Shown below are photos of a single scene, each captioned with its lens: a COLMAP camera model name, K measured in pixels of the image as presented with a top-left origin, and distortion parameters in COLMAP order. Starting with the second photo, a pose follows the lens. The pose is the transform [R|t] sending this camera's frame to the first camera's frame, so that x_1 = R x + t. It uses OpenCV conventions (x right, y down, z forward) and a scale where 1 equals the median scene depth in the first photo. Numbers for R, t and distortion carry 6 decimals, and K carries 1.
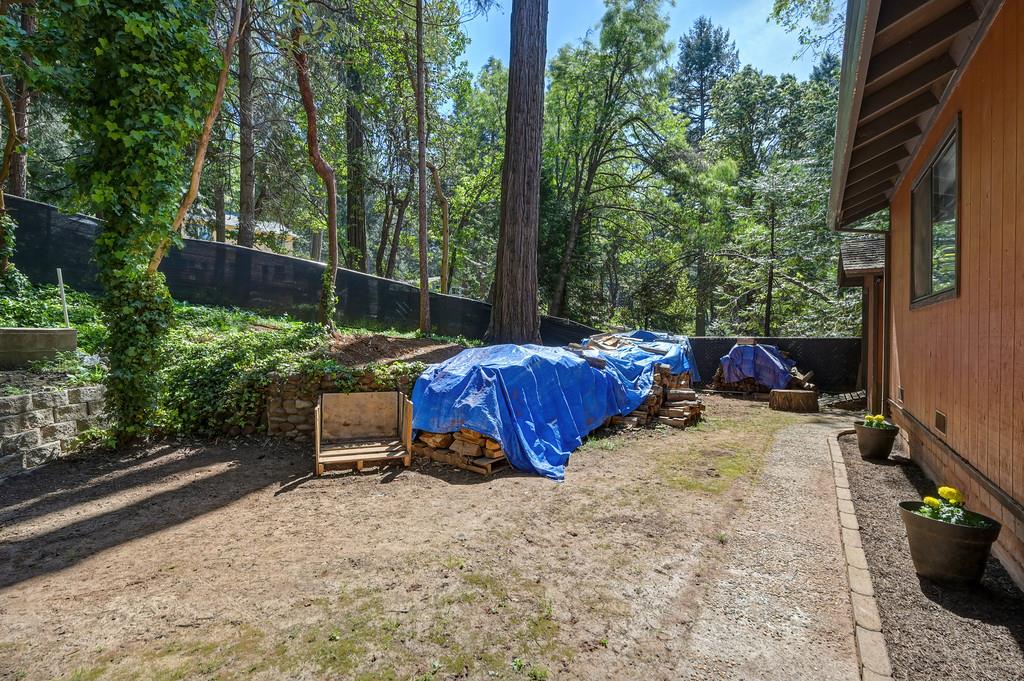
lens RADIAL K [[436.5, 0, 512.0], [0, 436.5, 340.5], [0, 0, 1]] dist [0.000322, -0.000007]
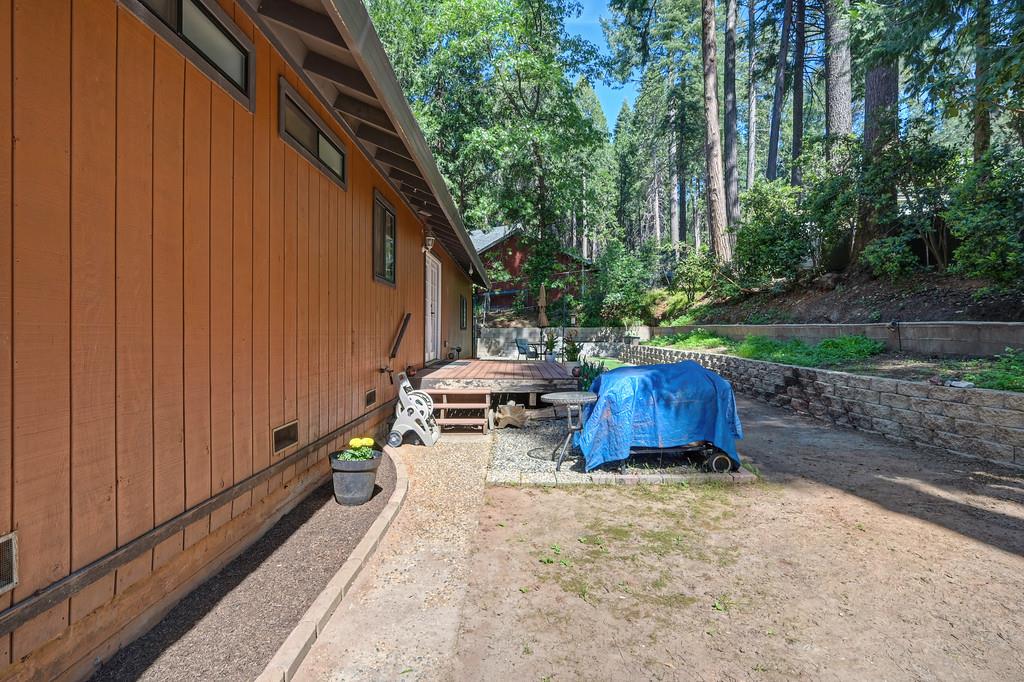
lens RADIAL K [[505.6, 0, 513.1], [0, 505.6, 331.8], [0, 0, 1]] dist [-0.002591, 0.000018]
pose [[-0.826348, -0.002968, -0.563152, 0.206697], [-0.008011, 0.999947, 0.006486, -0.002689], [0.563103, 0.009871, -0.826328, 0.433576]]
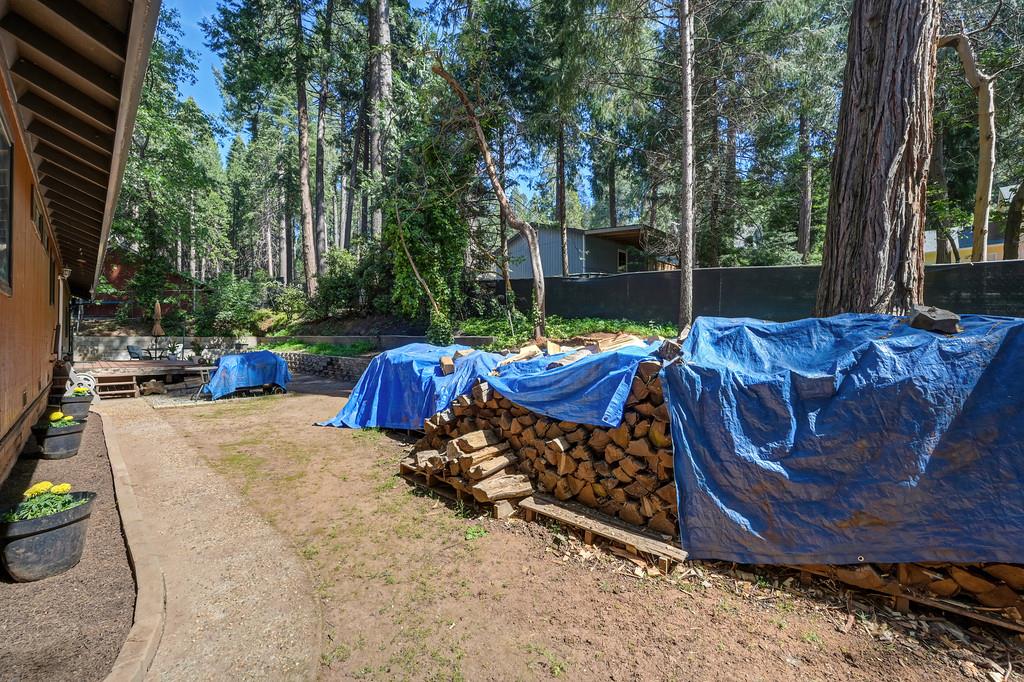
lens RADIAL K [[403.2, 0, 509.1], [0, 403.2, 342.3], [0, 0, 1]] dist [-0.001467, 0.000173]
pose [[-0.161360, -0.004418, -0.986886, 0.627927], [-0.012407, 0.999920, -0.002448, 0.004615], [0.986818, 0.011849, -0.161402, 0.842094]]
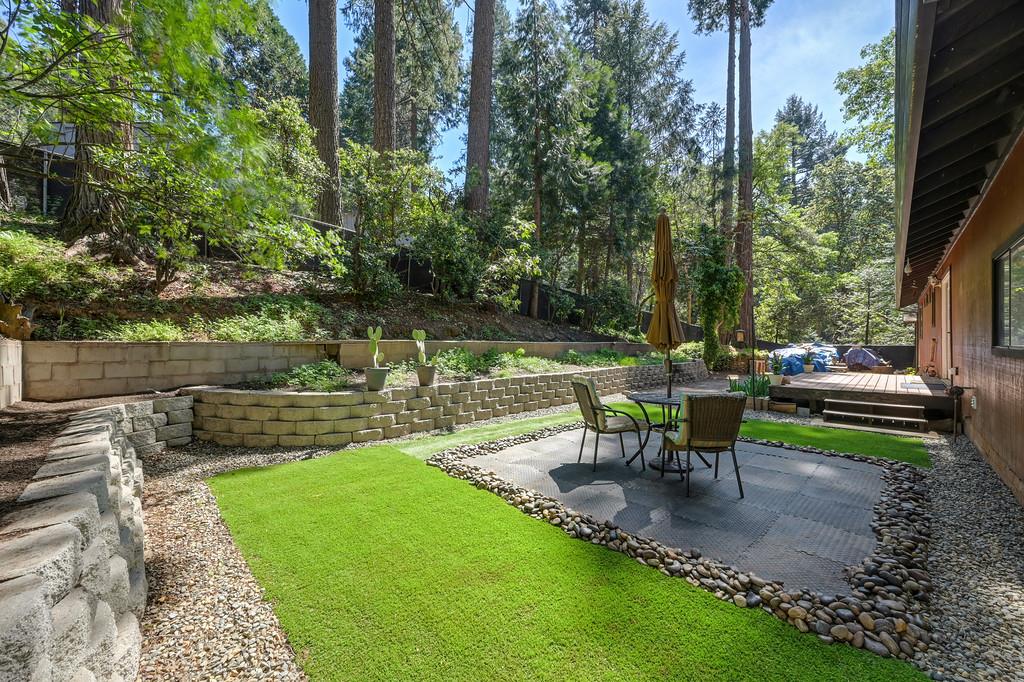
lens RADIAL K [[406.4, 0, 509.4], [0, 406.4, 333.1], [0, 0, 1]] dist [-0.000140, -0.000115]
pose [[0.987255, -0.006394, -0.159018, -1.033187], [0.001667, 0.999553, -0.029838, -0.011641], [0.159138, 0.029193, 0.986825, -1.555213]]
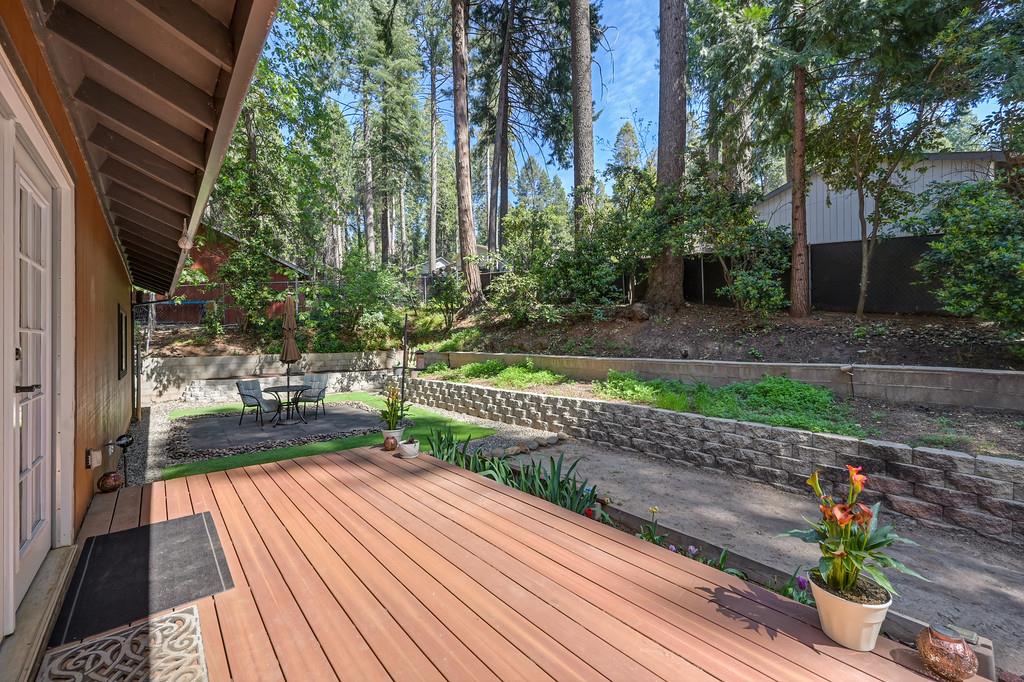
lens RADIAL K [[403.2, 0, 509.1], [0, 403.2, 342.3], [0, 0, 1]] dist [-0.001467, 0.000173]
pose [[-0.243535, 0.002788, -0.969888, -0.130798], [-0.003116, 0.999988, 0.003657, -0.056423], [0.969887, 0.003913, -0.243524, -0.299906]]
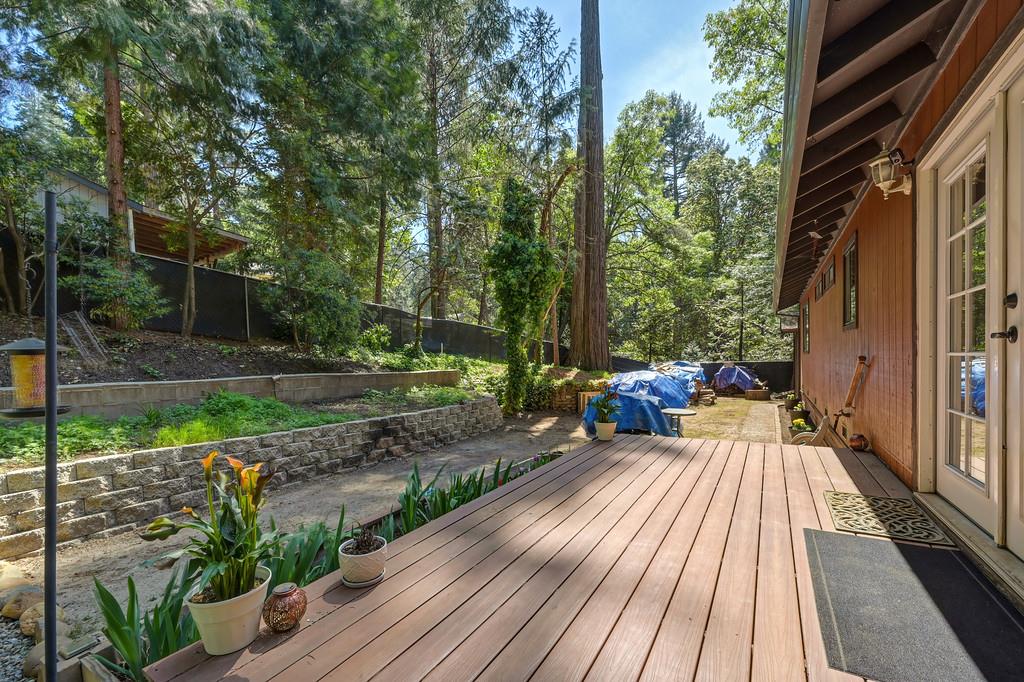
lens RADIAL K [[414.2, 0, 506.6], [0, 414.2, 359.9], [0, 0, 1]] dist [-0.000324, 0.000104]
pose [[0.999023, -0.027449, 0.034621, -0.473630], [0.027758, 0.999579, -0.008472, -0.030222], [-0.034374, 0.009425, 0.999365, -0.720785]]
